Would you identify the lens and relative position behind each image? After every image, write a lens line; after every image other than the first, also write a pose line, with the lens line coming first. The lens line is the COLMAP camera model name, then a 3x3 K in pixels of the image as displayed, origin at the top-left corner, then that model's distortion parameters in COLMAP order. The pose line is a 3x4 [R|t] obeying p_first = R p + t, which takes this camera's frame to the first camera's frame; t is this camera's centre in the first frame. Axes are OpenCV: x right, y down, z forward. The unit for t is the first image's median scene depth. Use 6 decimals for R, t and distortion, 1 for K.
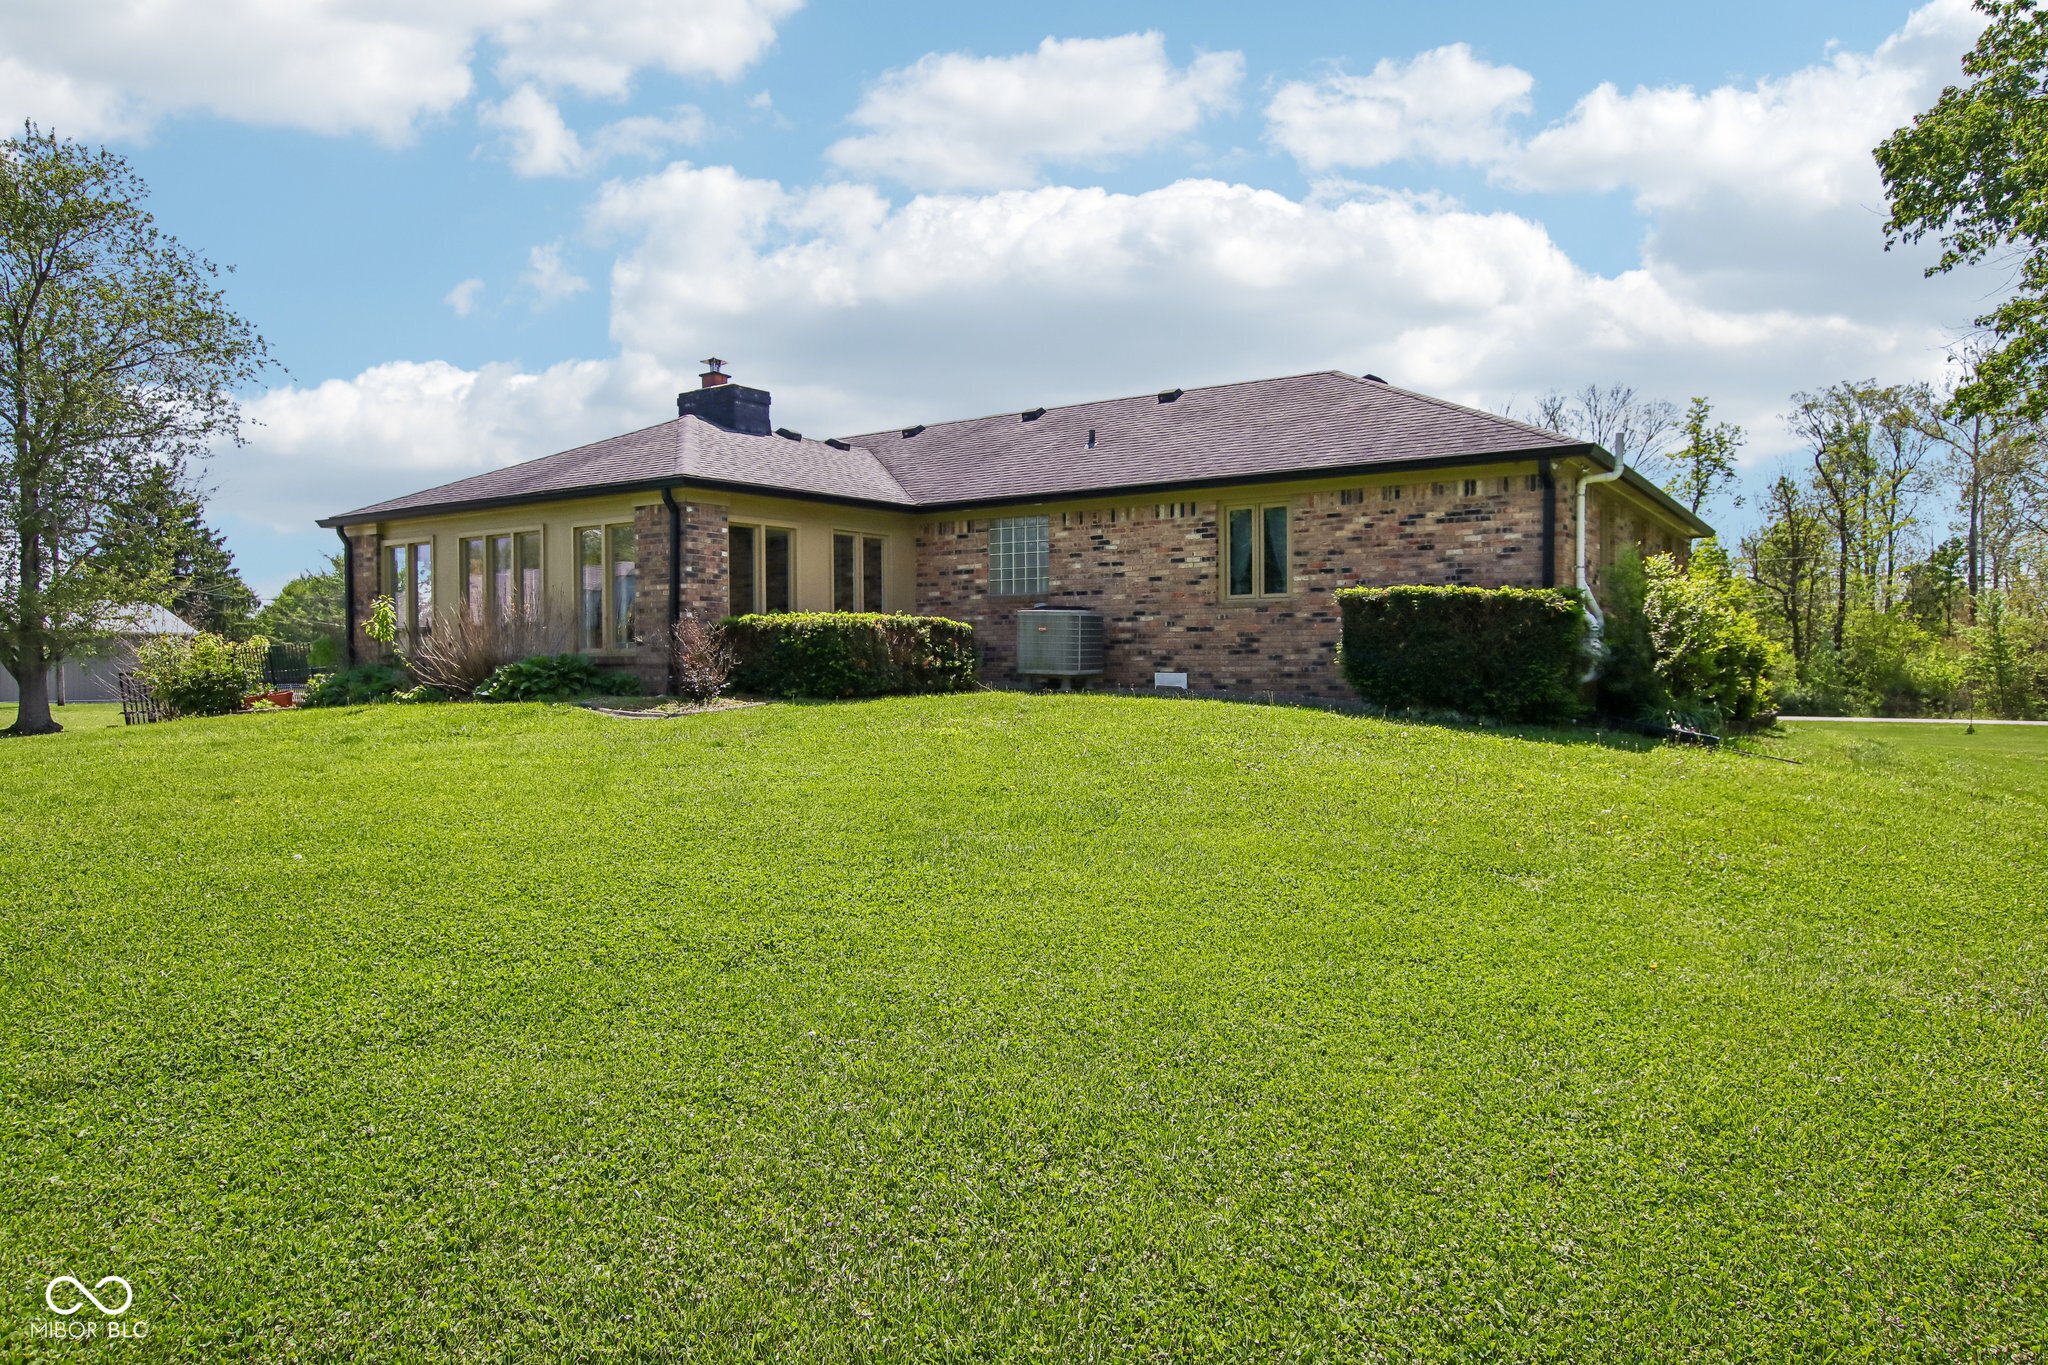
lens RADIAL K [[1332.2, 0, 1024.0], [0, 1332.2, 682.5], [0, 0, 1]] dist [-0.018788, -0.000425]
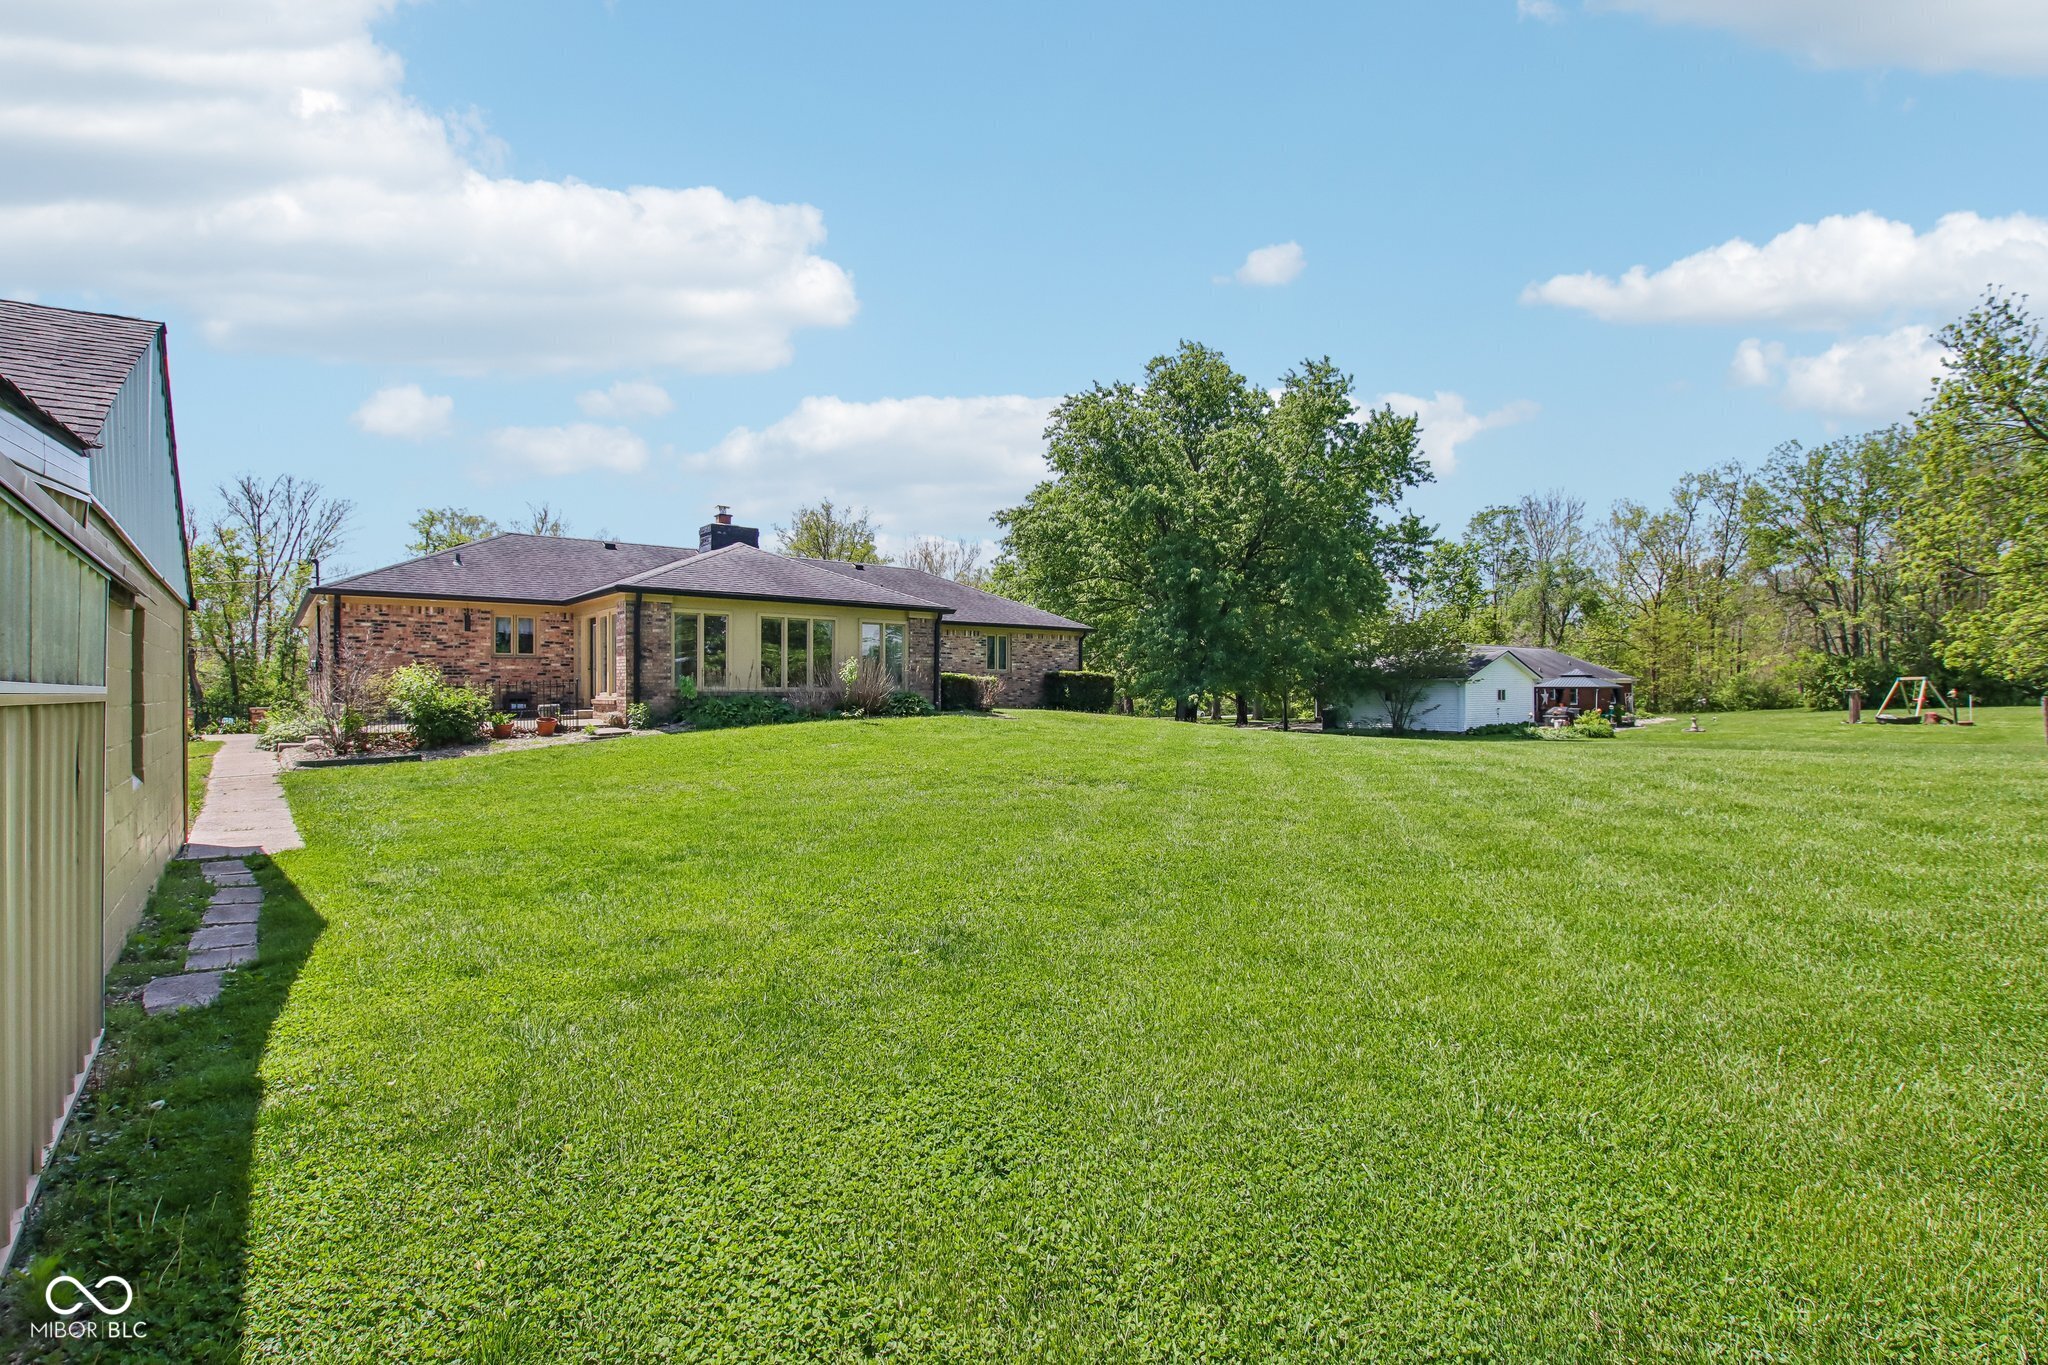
lens RADIAL K [[940.1, 0, 1024.0], [0, 940.1, 682.5], [0, 0, 1]] dist [-0.019462, 0.000245]
pose [[0.279841, 0.012371, 0.959967, -1.548571], [0.010484, 0.999818, -0.015940, -0.009931], [-0.959989, 0.014525, 0.279661, 0.427686]]
